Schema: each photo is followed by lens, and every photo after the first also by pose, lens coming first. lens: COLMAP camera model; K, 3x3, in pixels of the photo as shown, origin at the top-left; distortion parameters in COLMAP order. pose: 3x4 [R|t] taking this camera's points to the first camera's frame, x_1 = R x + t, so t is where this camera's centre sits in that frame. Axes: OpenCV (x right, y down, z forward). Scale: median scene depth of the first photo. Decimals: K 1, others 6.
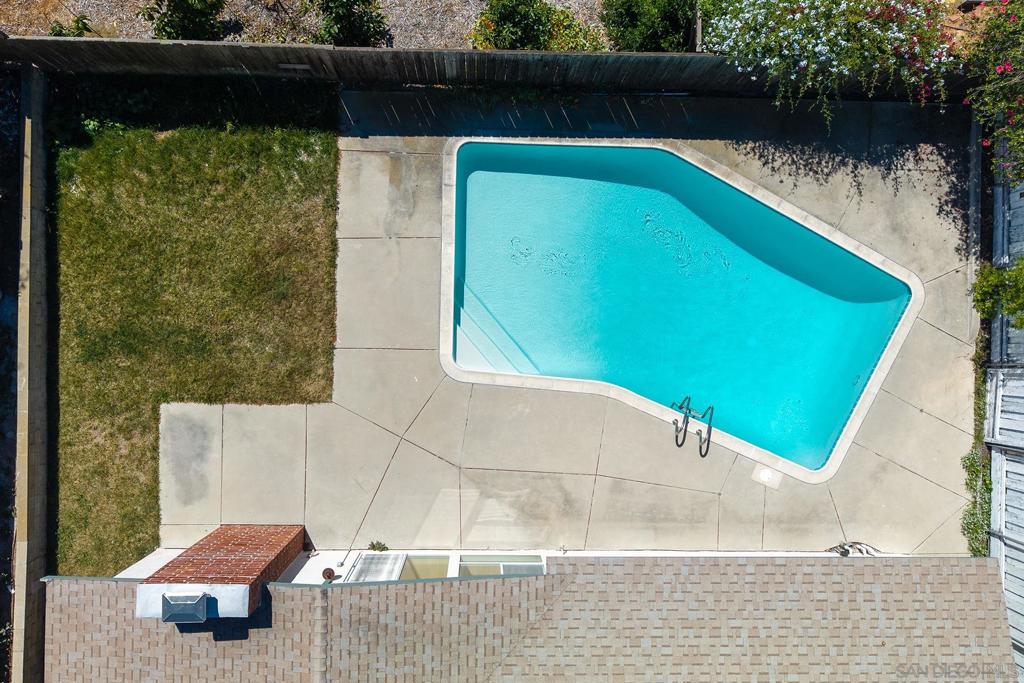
lens RADIAL K [[800.9, 0, 511.4], [0, 800.9, 335.4], [0, 0, 1]] dist [0.008909, -0.007061]
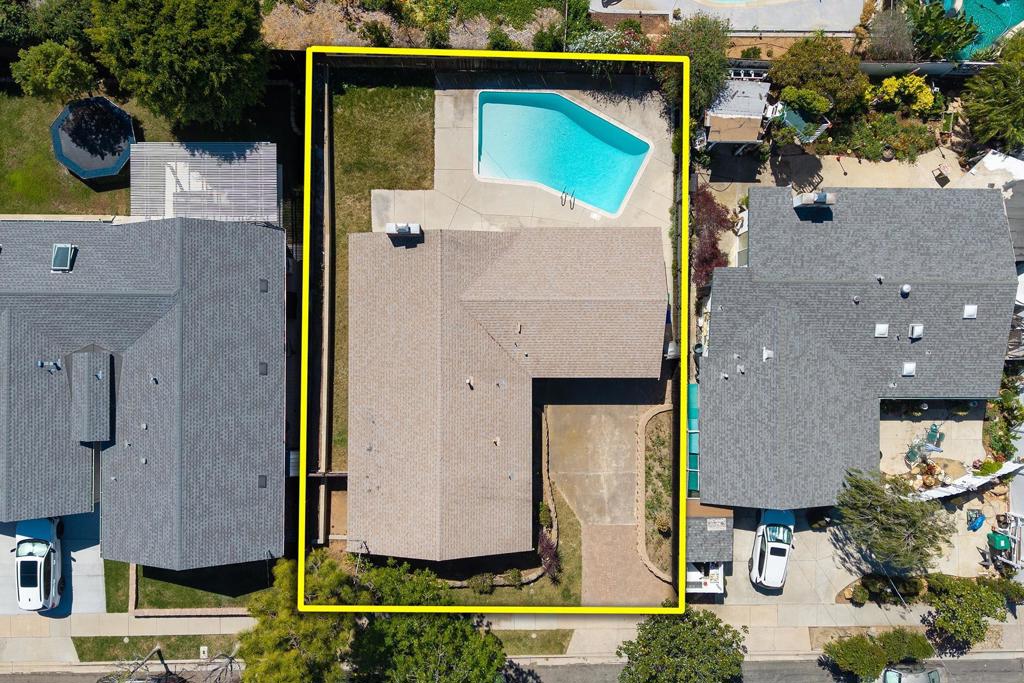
lens RADIAL K [[800.9, 0, 521.3], [0, 800.9, 348.5], [0, 0, 1]] dist [0.008909, -0.007061]
pose [[0.999938, -0.011115, 0.000200, 0.064930], [0.011099, 0.999202, 0.038359, 0.519331], [-0.000627, -0.038354, 0.999264, -1.723160]]
